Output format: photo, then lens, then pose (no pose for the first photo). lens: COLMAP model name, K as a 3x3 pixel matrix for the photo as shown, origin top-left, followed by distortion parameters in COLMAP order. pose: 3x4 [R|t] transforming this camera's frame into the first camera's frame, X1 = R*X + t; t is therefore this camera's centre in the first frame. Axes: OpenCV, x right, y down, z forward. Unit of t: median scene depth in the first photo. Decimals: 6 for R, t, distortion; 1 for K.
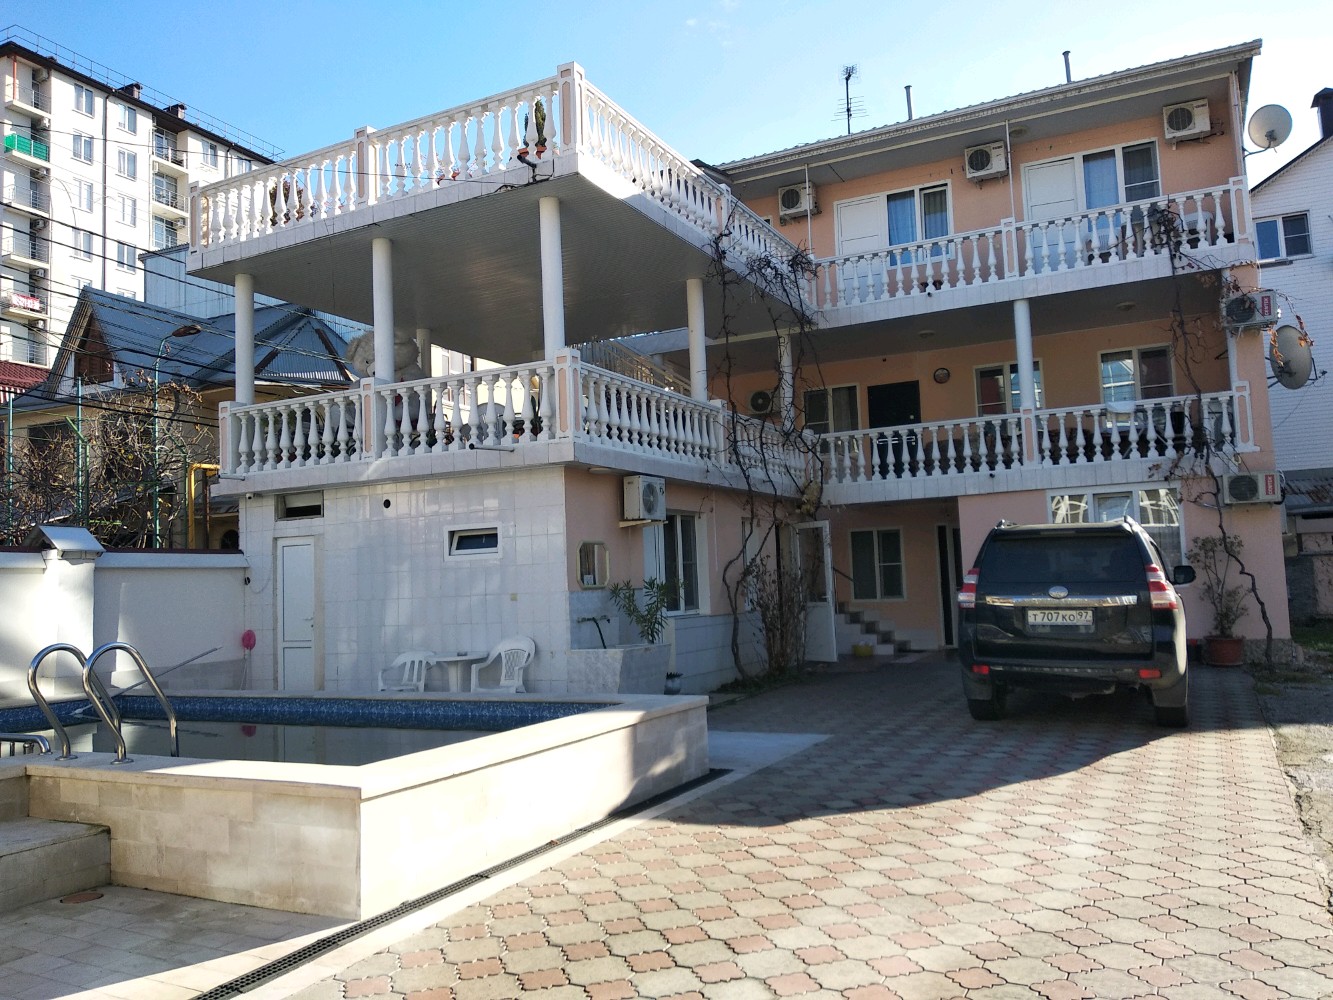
lens RADIAL K [[1027.5, 0, 667.3], [0, 1027.5, 501.9], [0, 0, 1]] dist [0.028576, -0.021487]
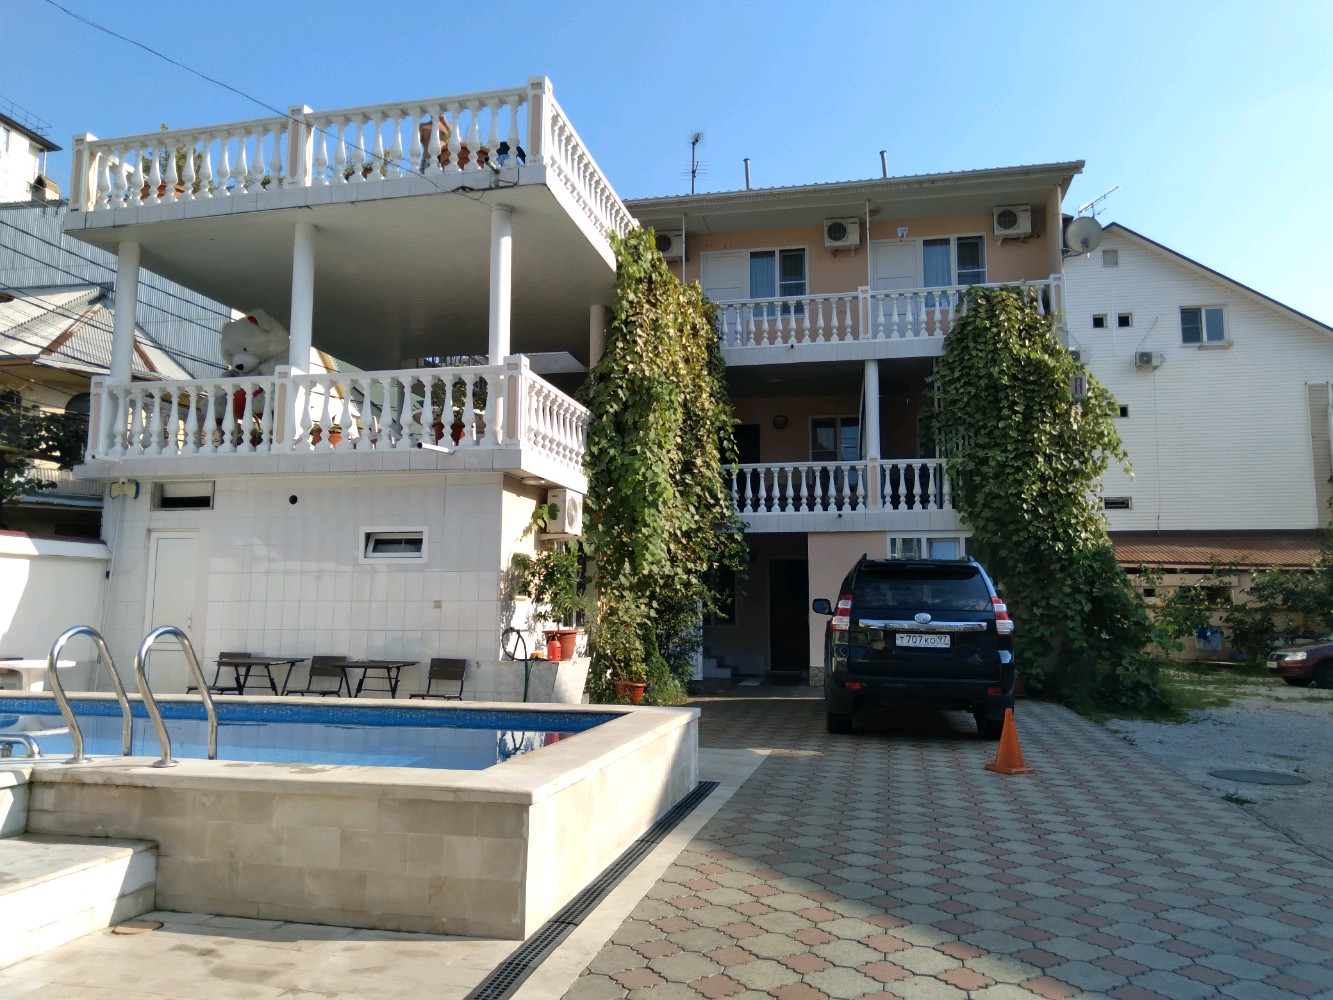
lens RADIAL K [[972.7, 0, 664.8], [0, 972.7, 498.8], [0, 0, 1]] dist [0.029066, 0.005604]
pose [[0.970345, 0.071377, 0.230947, -0.108095], [-0.063247, 0.997096, -0.042426, 0.012524], [-0.233304, 0.026561, 0.972041, 0.033389]]
